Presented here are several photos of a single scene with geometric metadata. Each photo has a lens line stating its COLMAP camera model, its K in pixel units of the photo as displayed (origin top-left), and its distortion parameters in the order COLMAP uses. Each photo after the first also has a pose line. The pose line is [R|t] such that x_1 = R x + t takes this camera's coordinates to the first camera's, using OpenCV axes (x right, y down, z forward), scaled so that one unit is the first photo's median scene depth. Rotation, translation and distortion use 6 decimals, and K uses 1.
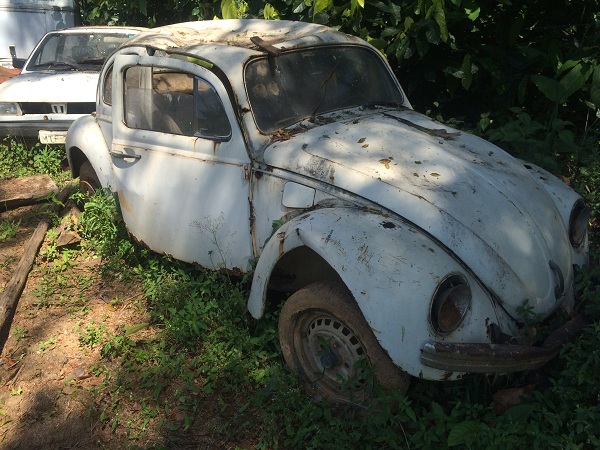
lens RADIAL K [[507.6, 0, 300.0], [0, 507.6, 225.0], [0, 0, 1]] dist [0.092689, -0.117379]
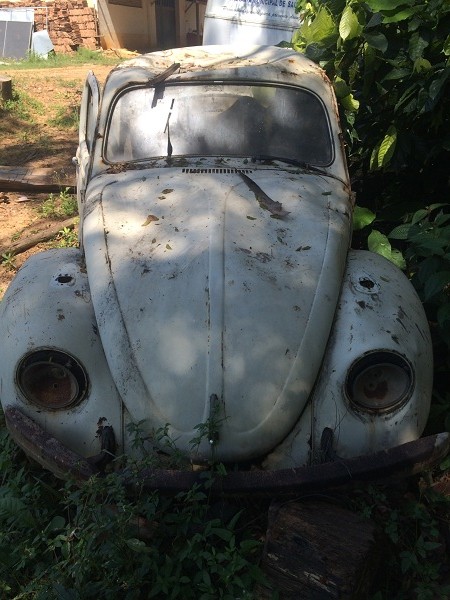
lens RADIAL K [[507.6, 0, 225.0], [0, 507.6, 300.0], [0, 0, 1]] dist [0.092689, -0.117379]
pose [[0.754993, 0.338945, -0.561339, 0.839223], [-0.290334, 0.940356, 0.177306, -0.192706], [0.587955, 0.029112, 0.808369, 0.380291]]
